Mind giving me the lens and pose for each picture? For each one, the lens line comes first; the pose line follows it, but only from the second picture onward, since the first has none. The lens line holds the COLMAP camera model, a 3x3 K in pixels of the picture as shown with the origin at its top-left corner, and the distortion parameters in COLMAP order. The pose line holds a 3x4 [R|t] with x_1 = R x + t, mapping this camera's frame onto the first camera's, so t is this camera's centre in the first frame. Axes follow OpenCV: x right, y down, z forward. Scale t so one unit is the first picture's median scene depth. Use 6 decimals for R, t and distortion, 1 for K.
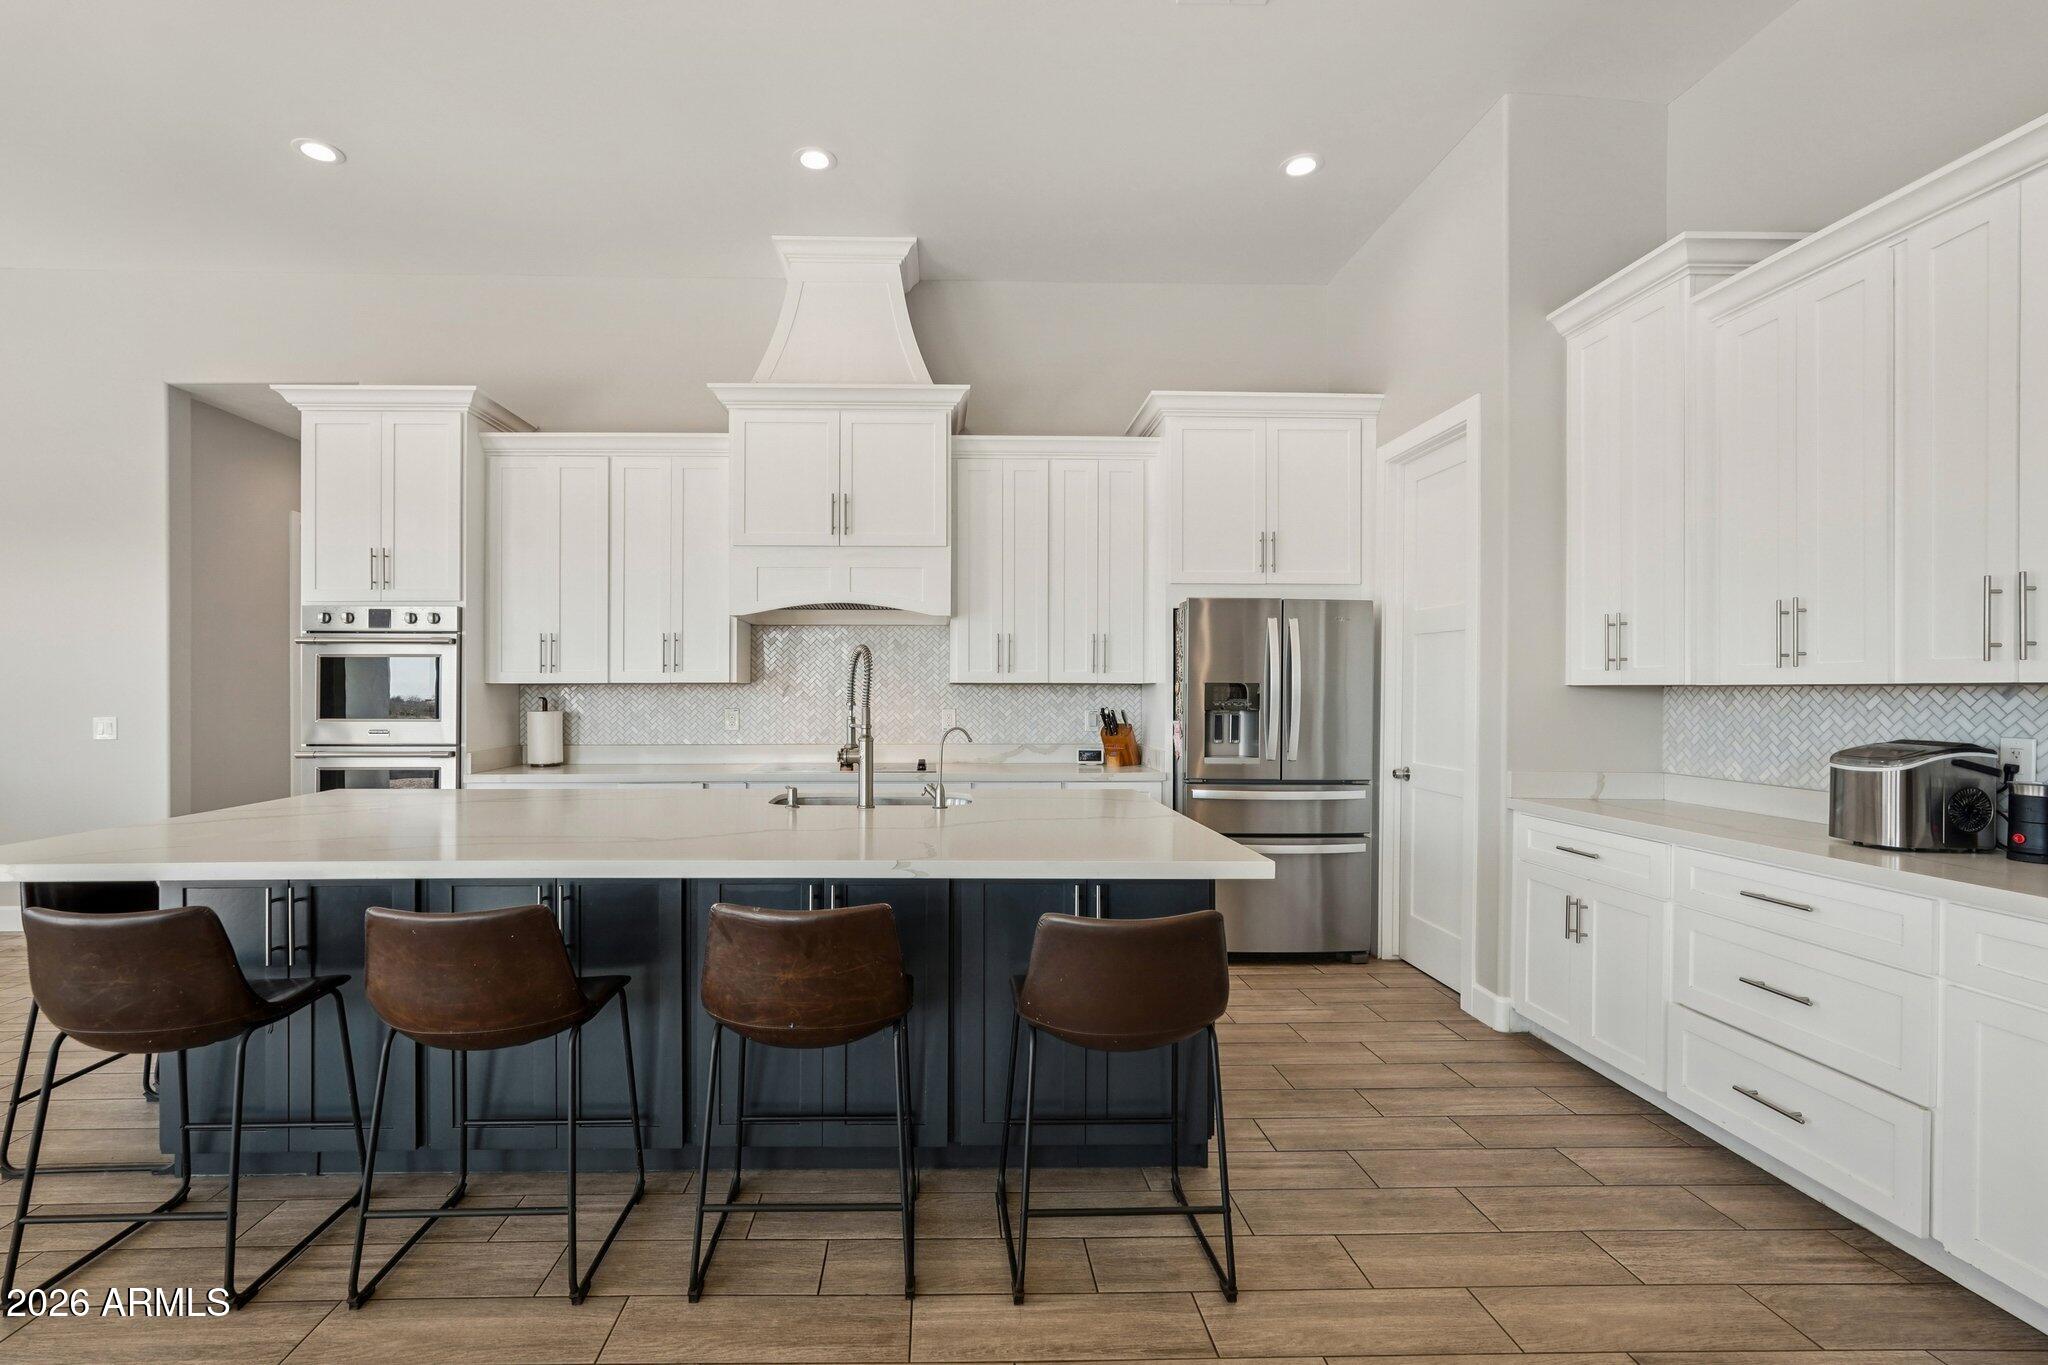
lens RADIAL K [[939.6, 0, 950.2], [0, 939.6, 685.5], [0, 0, 1]] dist [0.000140, 0.000735]
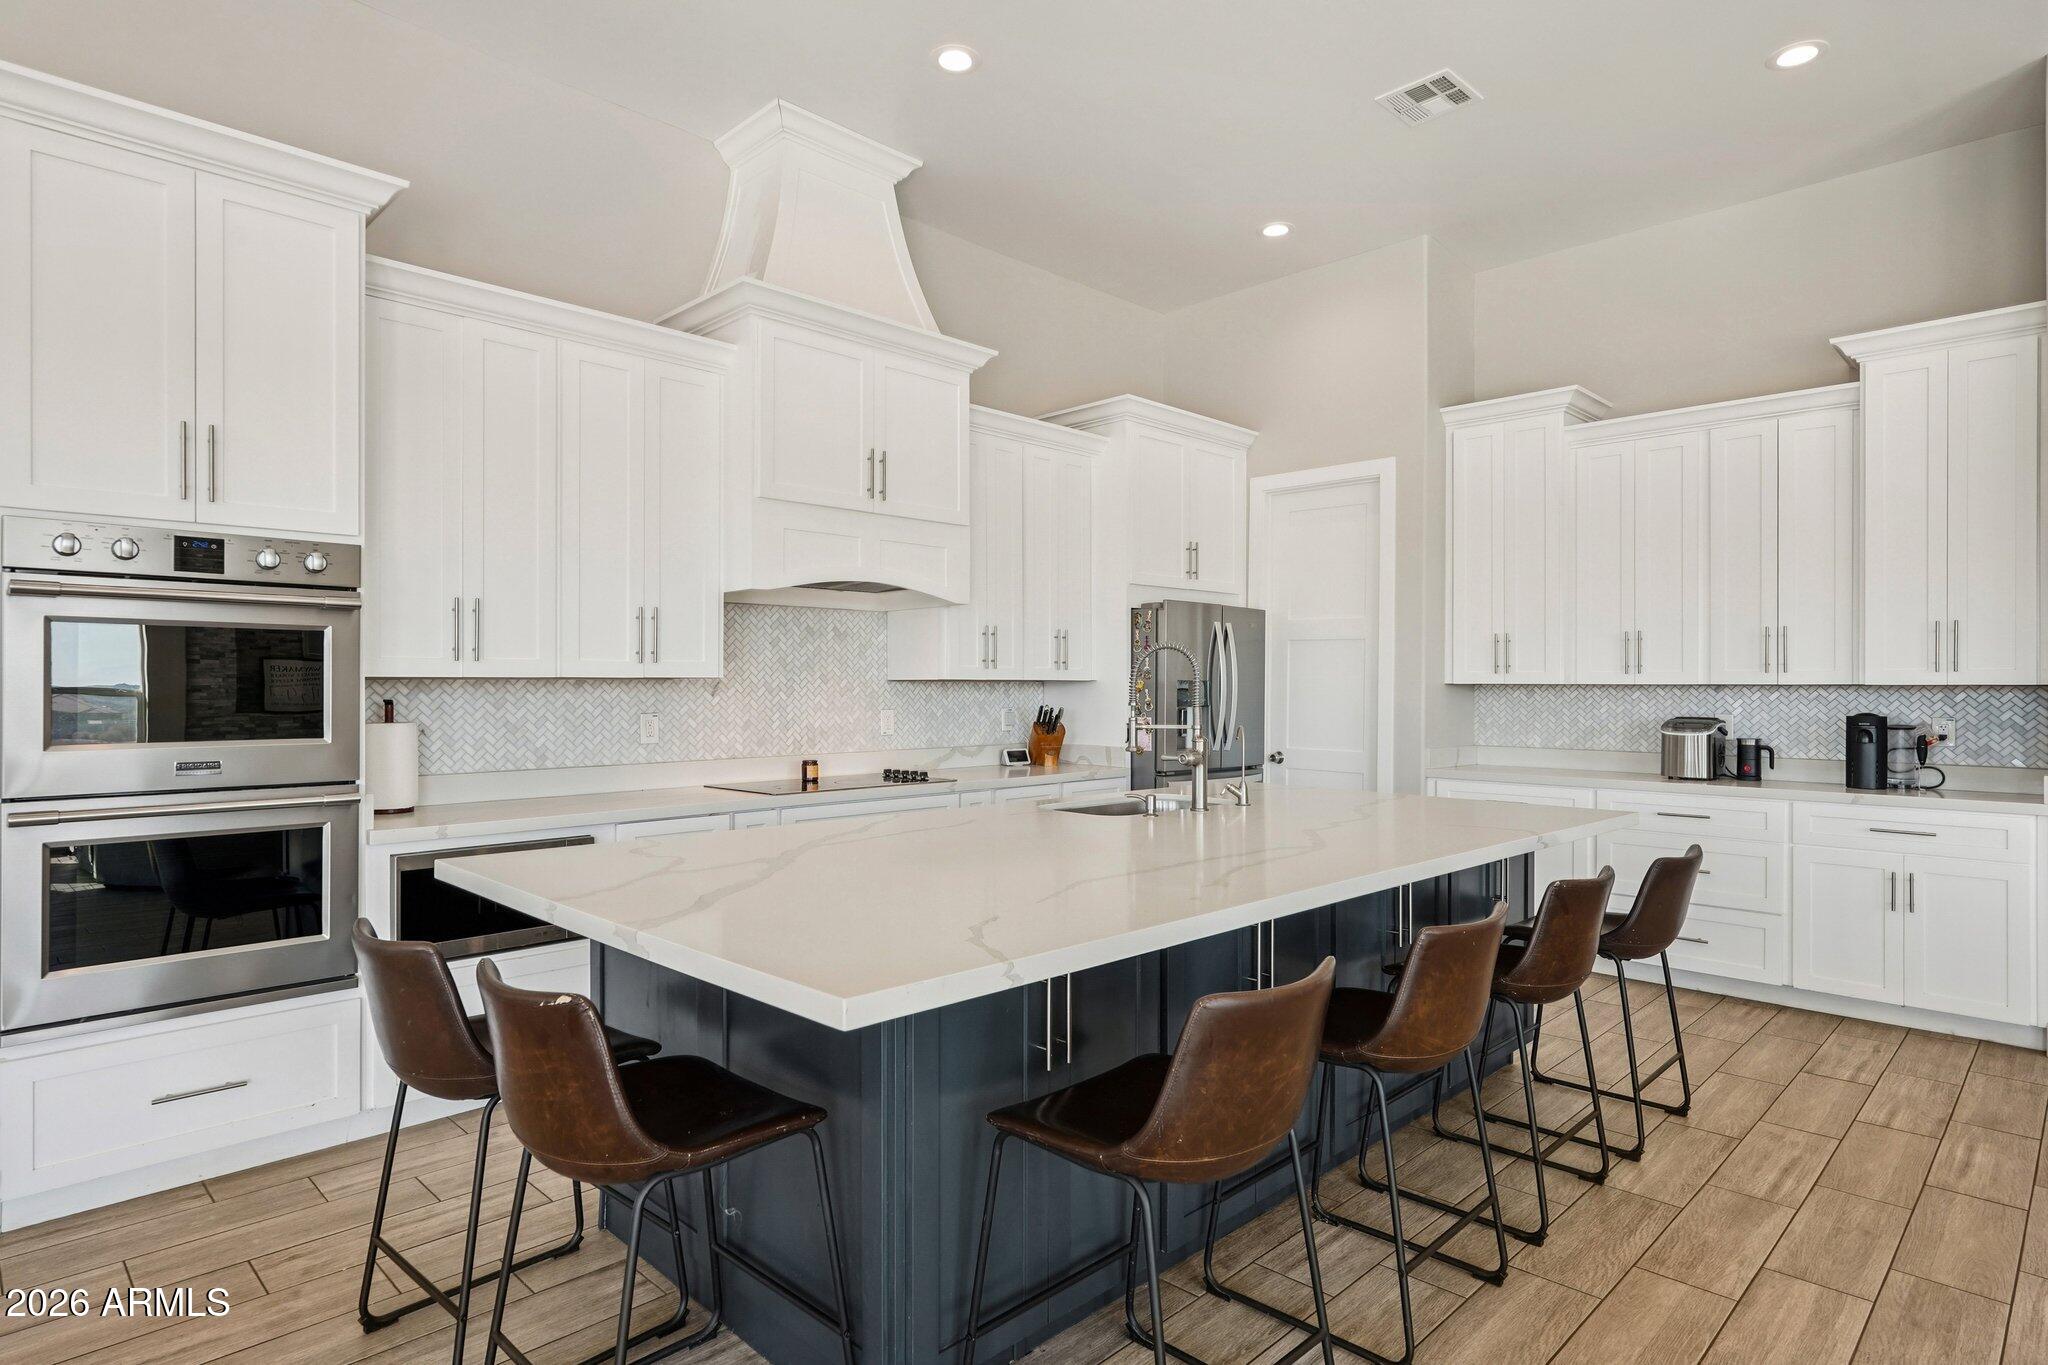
lens RADIAL K [[1104.5, 0, 1020.1], [0, 1104.5, 685.3], [0, 0, 1]] dist [0.000202, 0.000324]
pose [[0.718901, -0.000294, 0.695112, -0.691324], [-0.003580, 0.999985, 0.004126, -0.001786], [-0.695103, -0.005454, 0.718889, 0.215231]]
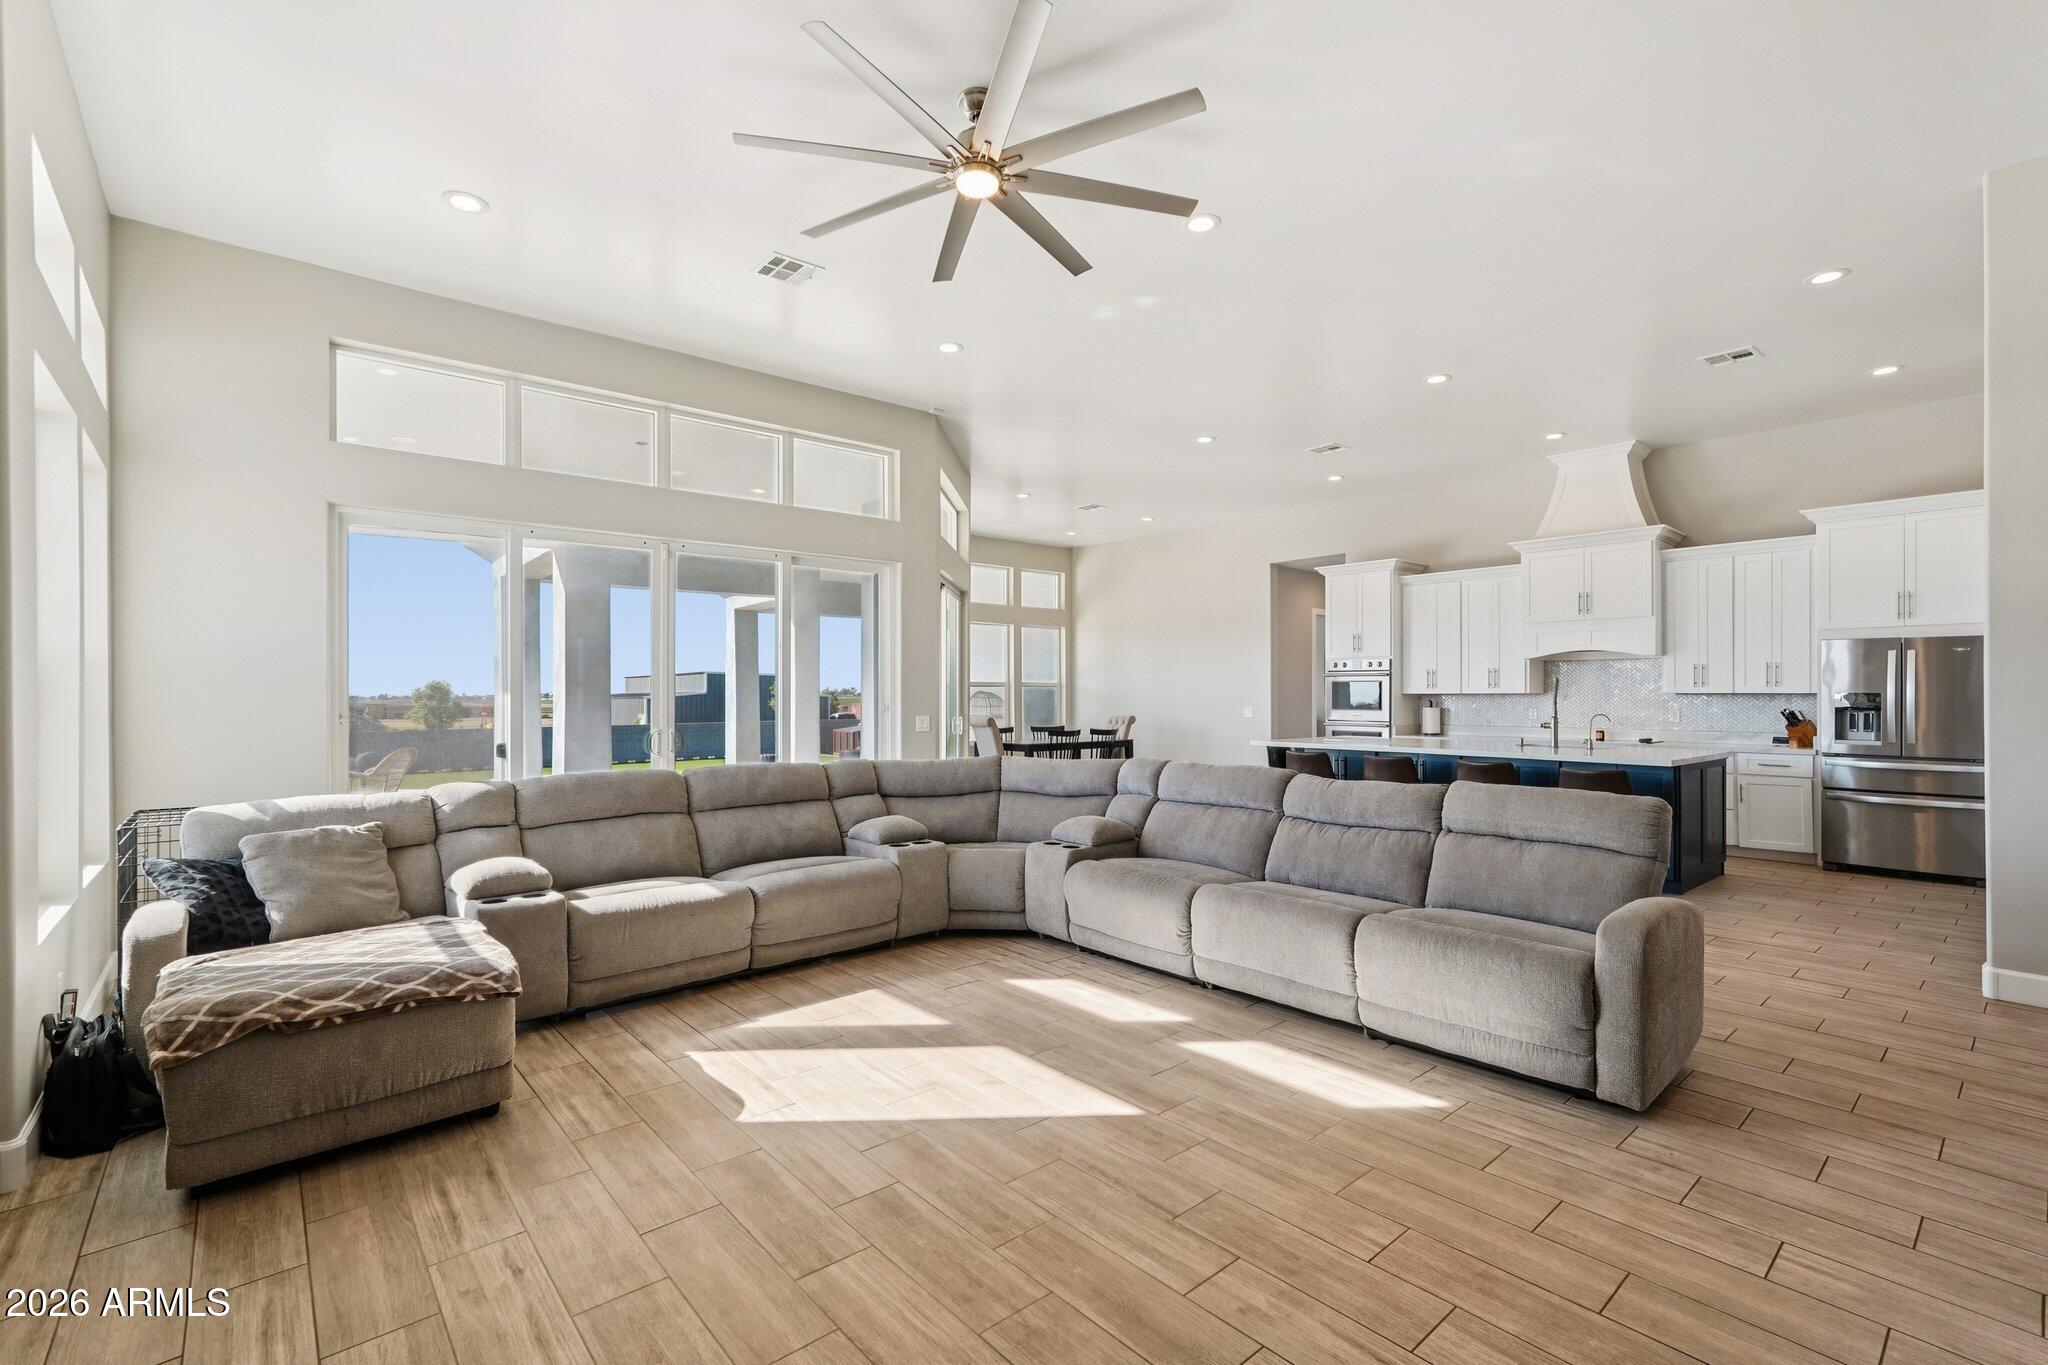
lens RADIAL K [[918.3, 0, 1021.3], [0, 918.3, 690.1], [0, 0, 1]] dist [0.001541, -0.000214]
pose [[0.642406, -0.003952, -0.766354, 0.556317], [-0.001728, 0.999977, -0.006606, 0.005019], [0.766363, 0.005568, 0.642384, -1.017176]]
